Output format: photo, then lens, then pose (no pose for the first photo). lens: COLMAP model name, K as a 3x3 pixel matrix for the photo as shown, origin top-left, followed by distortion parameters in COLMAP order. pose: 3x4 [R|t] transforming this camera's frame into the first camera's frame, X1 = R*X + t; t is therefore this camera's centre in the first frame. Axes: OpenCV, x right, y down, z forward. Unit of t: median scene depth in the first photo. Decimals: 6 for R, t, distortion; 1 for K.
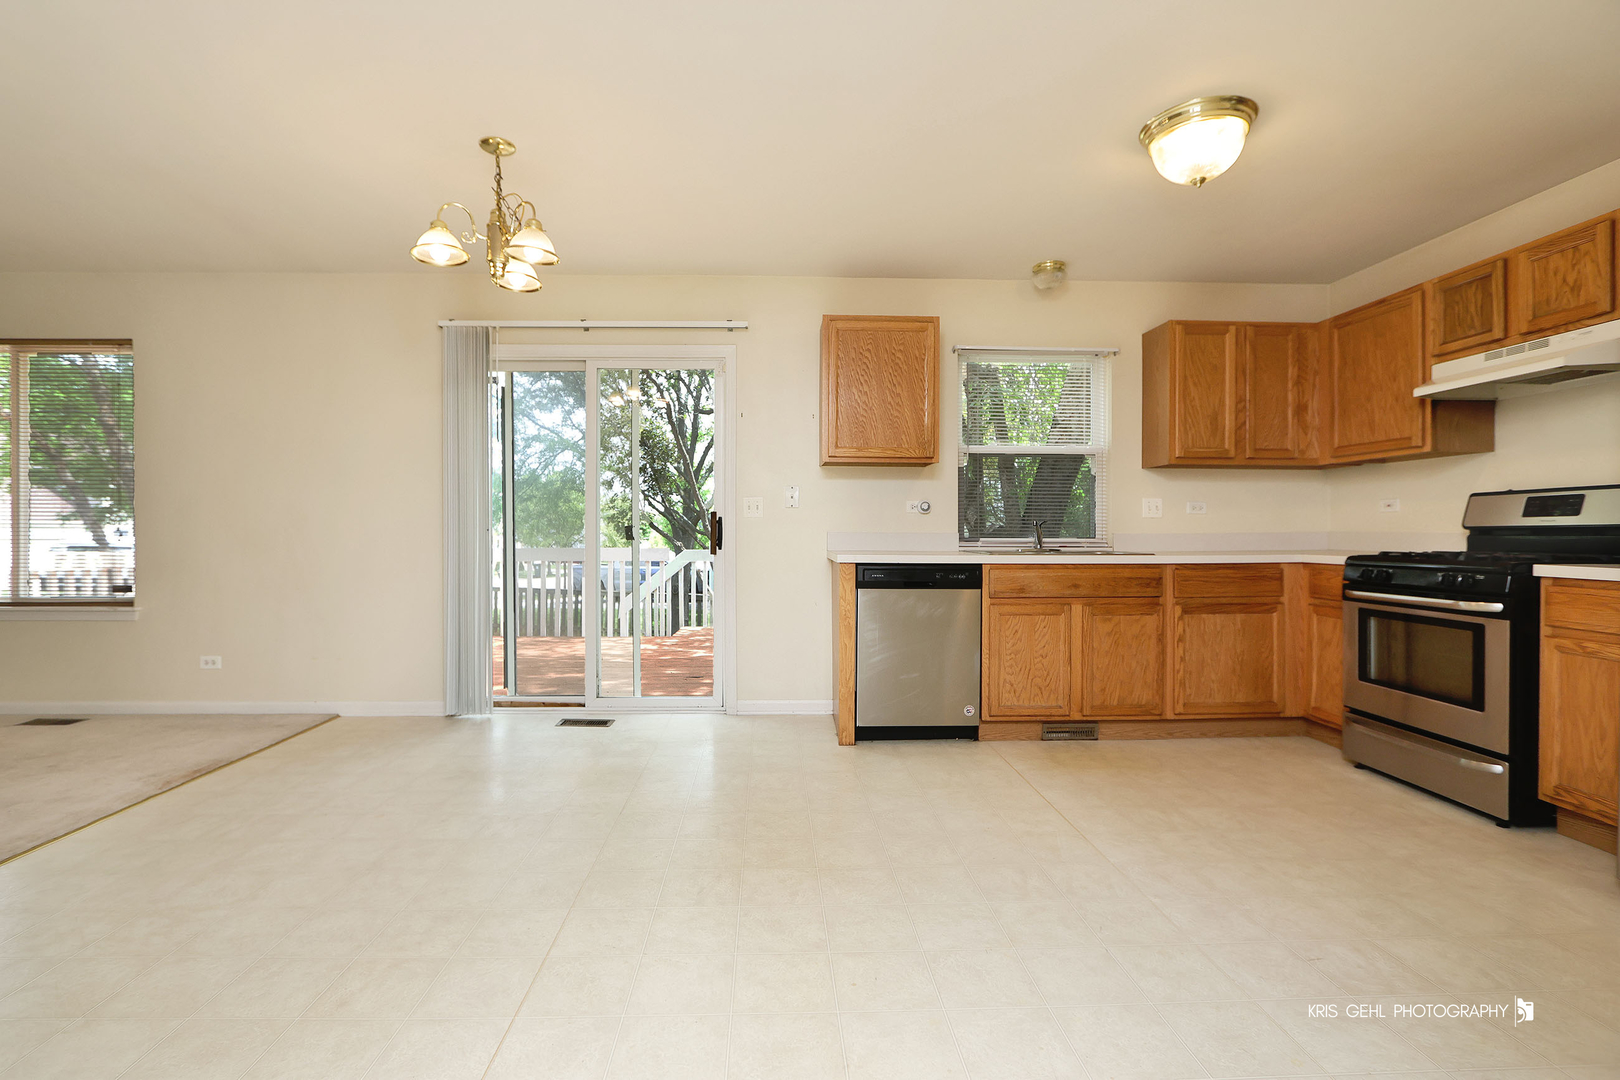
lens RADIAL K [[741.3, 0, 763.7], [0, 741.3, 543.1], [0, 0, 1]] dist [0.001052, 0.000496]
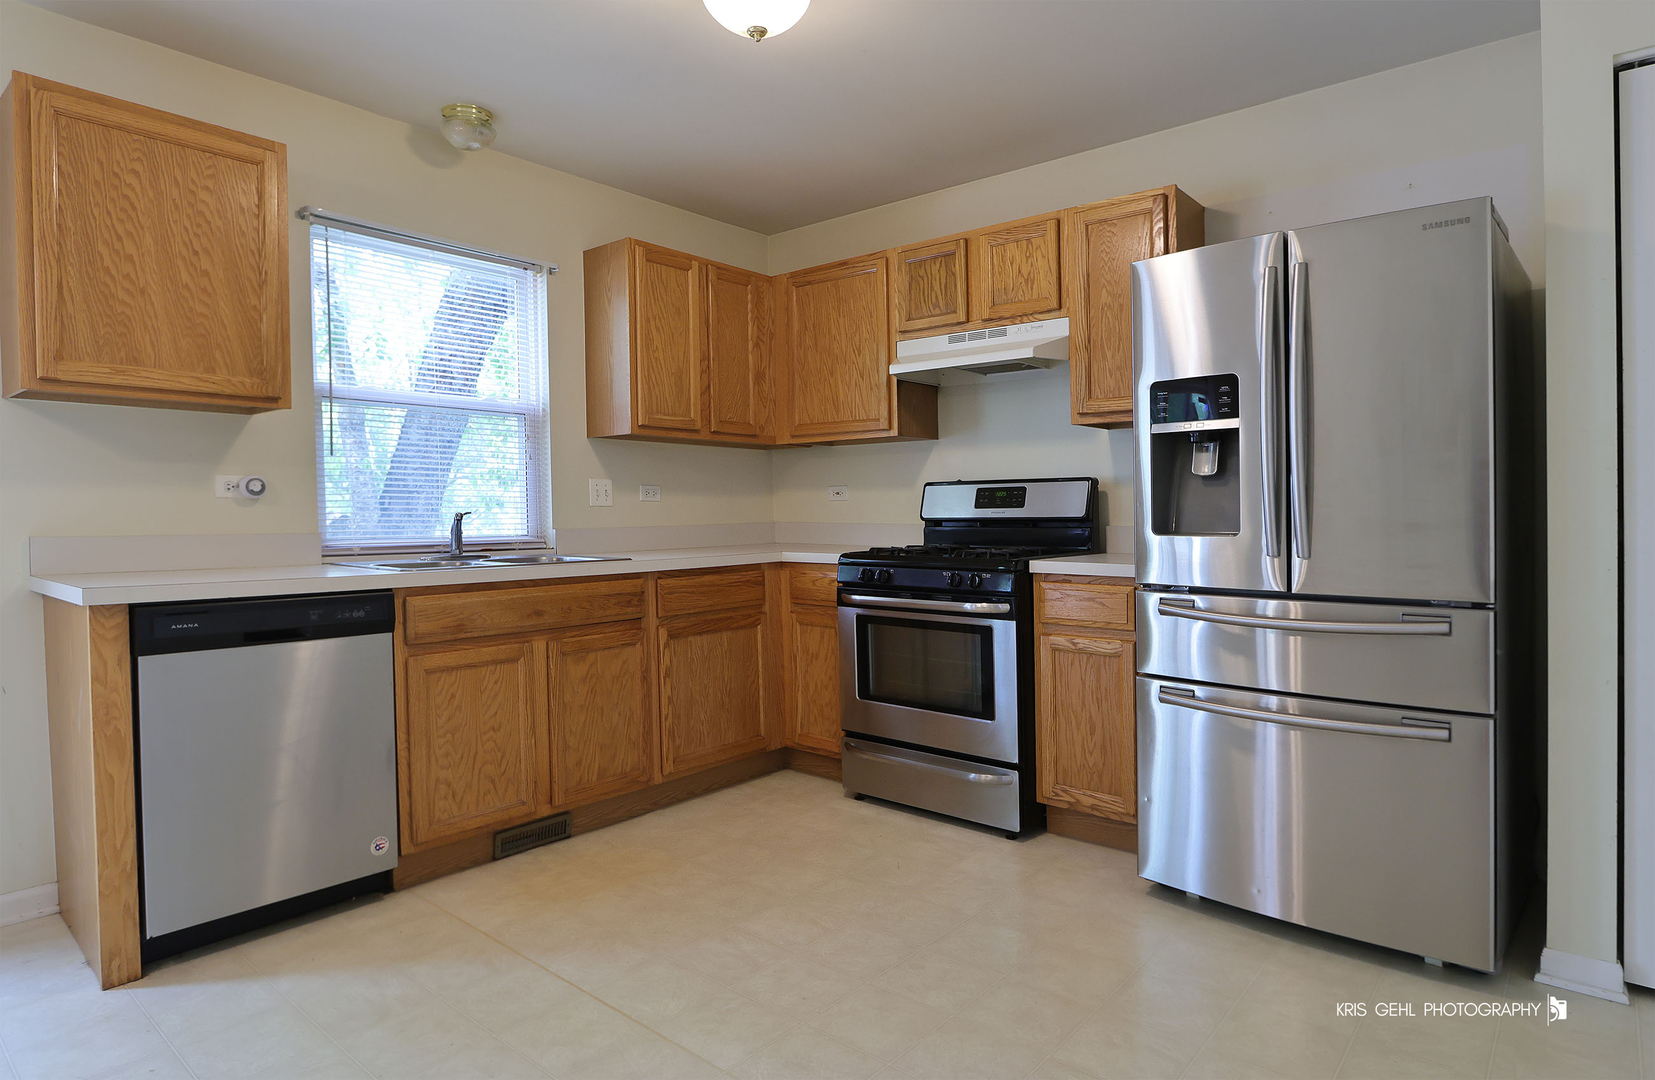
lens RADIAL K [[941.9, 0, 800.8], [0, 941.9, 533.4], [0, 0, 1]] dist [-0.005502, 0.000317]
pose [[0.660794, -0.024643, 0.750162, -0.053900], [0.020106, 0.999683, 0.015130, -0.023271], [-0.750298, 0.005085, 0.661081, 0.318103]]
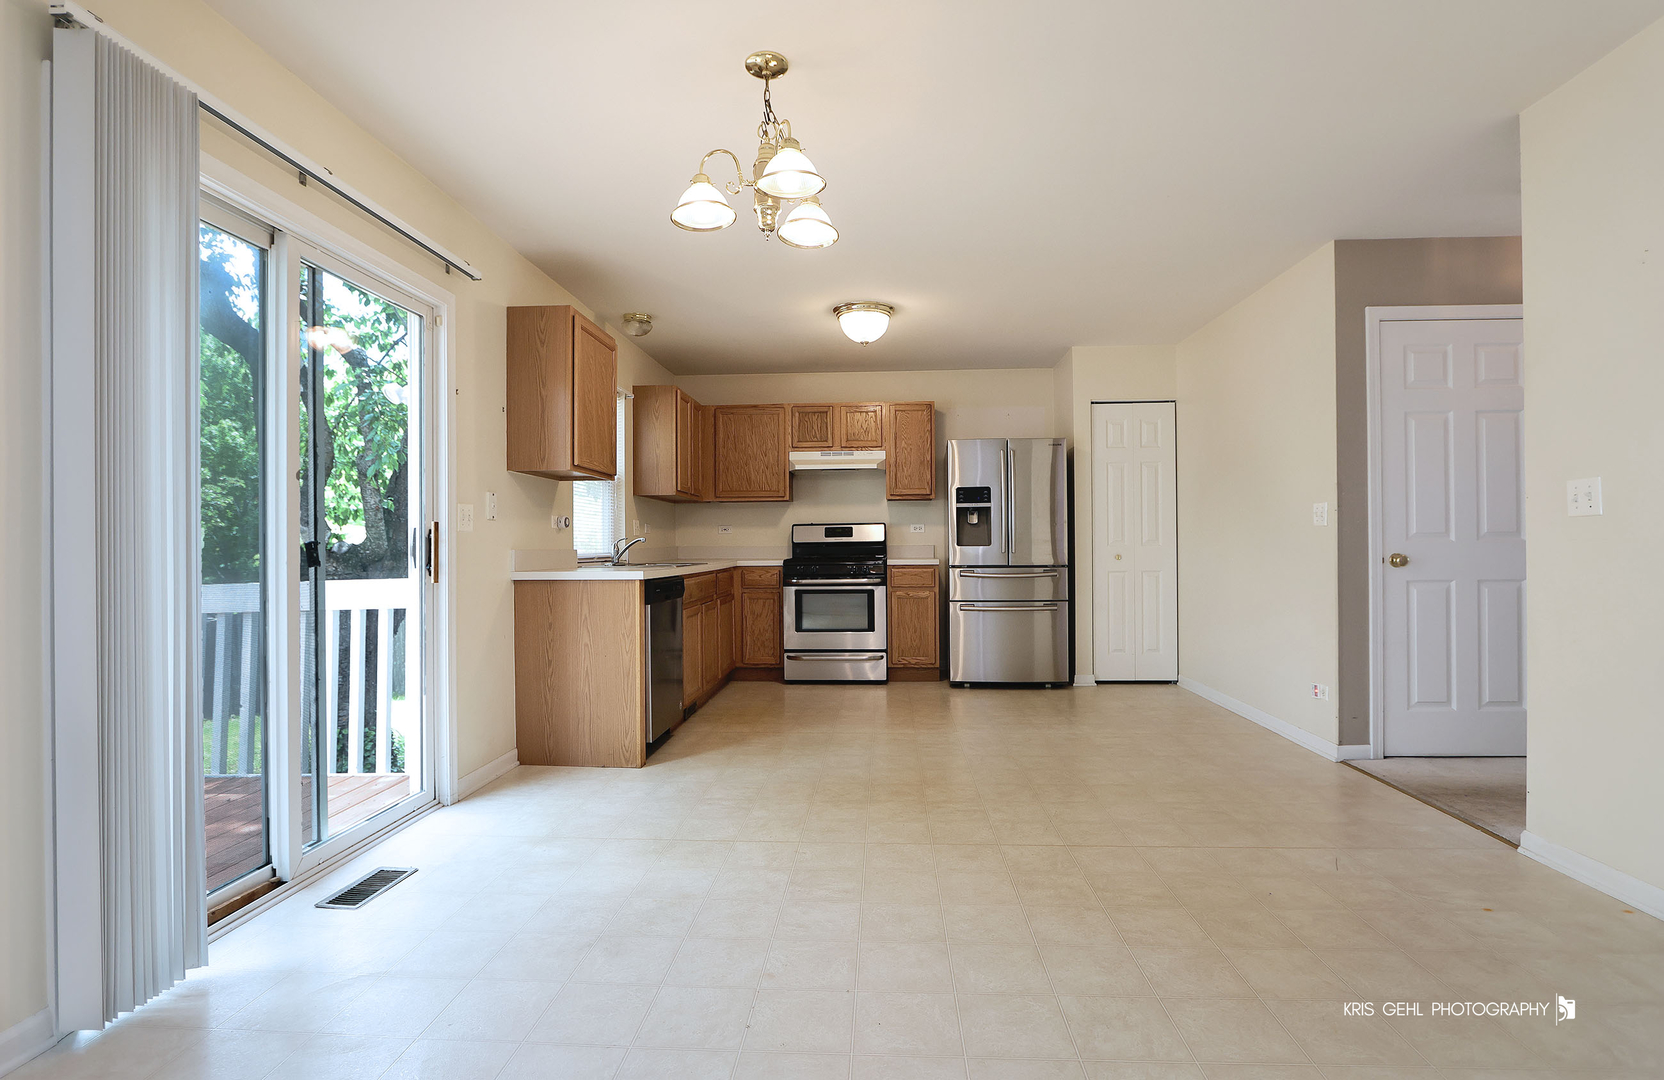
lens RADIAL K [[842.9, 0, 832.0], [0, 842.9, 540.0], [0, 0, 1]] dist [-0.029495, 0.016110]
pose [[0.074580, 0.003628, 0.997208, -1.089864], [0.026203, 0.999641, -0.005597, -0.014001], [-0.996871, 0.026547, 0.074458, 0.743538]]
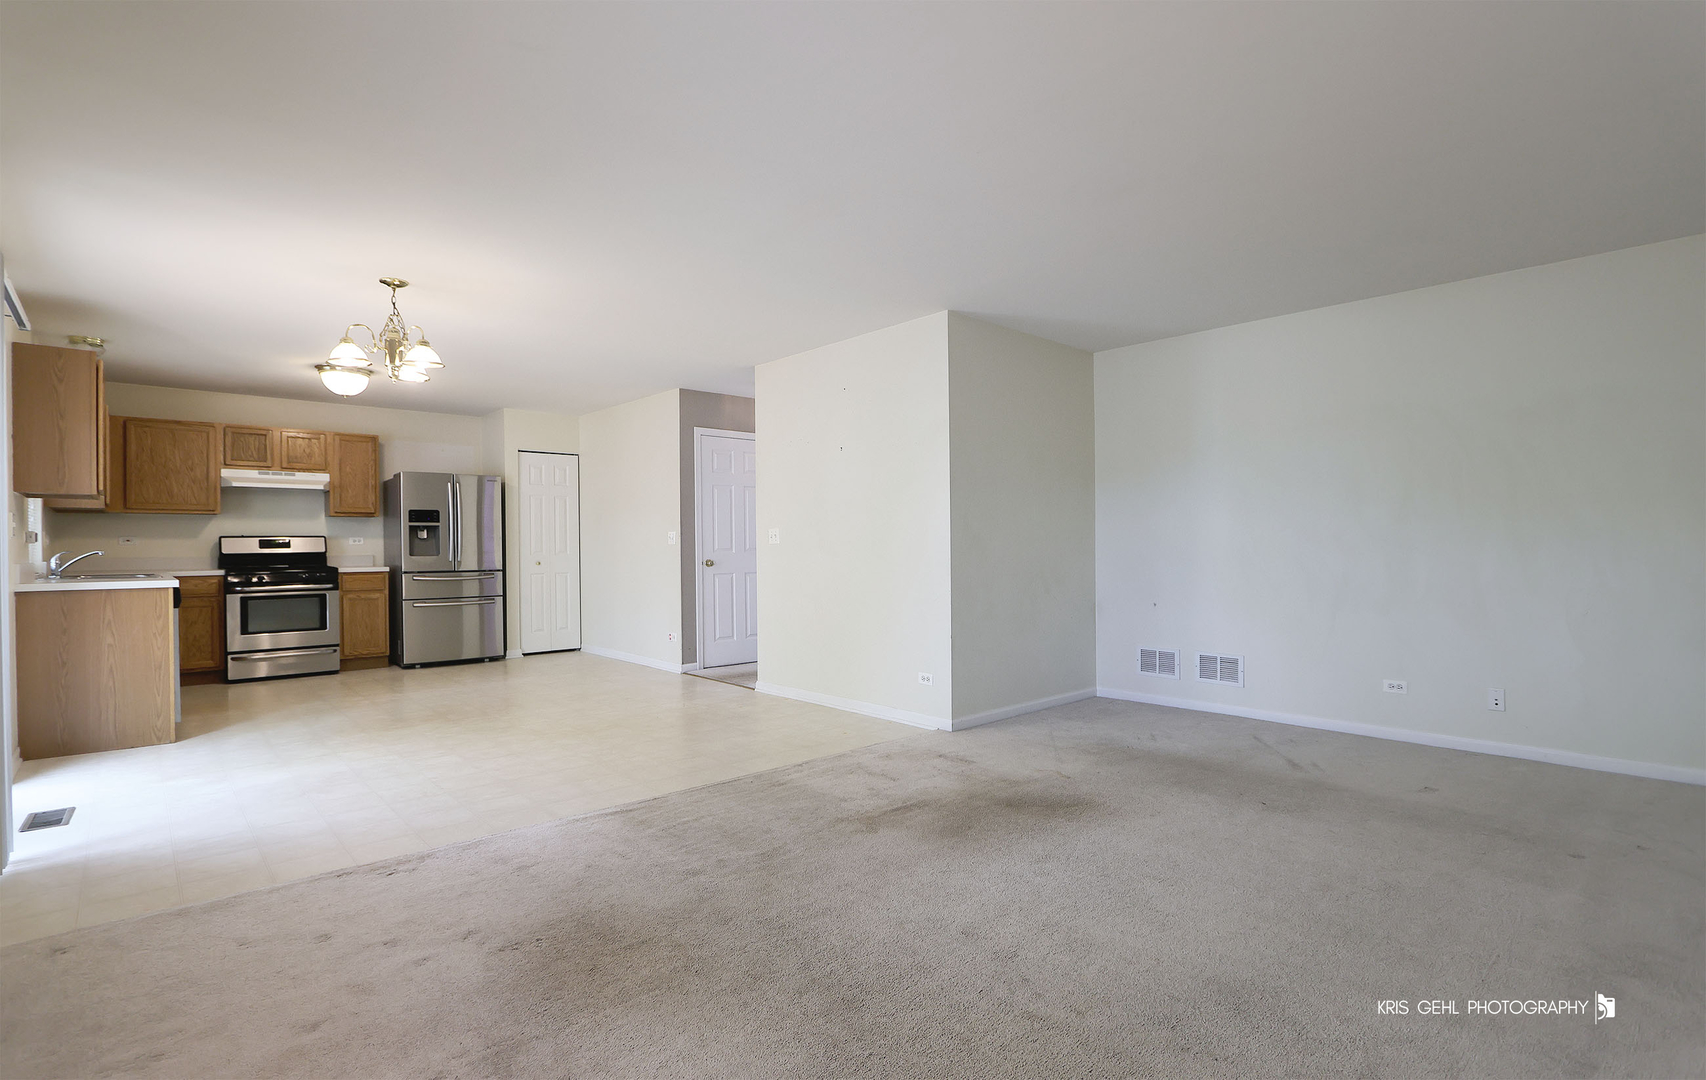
lens RADIAL K [[827.4, 0, 900.6], [0, 827.4, 560.8], [0, 0, 1]] dist [-0.002070, -0.000794]
pose [[-0.673750, -0.011535, 0.738869, -1.805079], [0.019540, 0.999250, 0.033418, -0.039819], [-0.738701, 0.036953, -0.673020, 1.130602]]
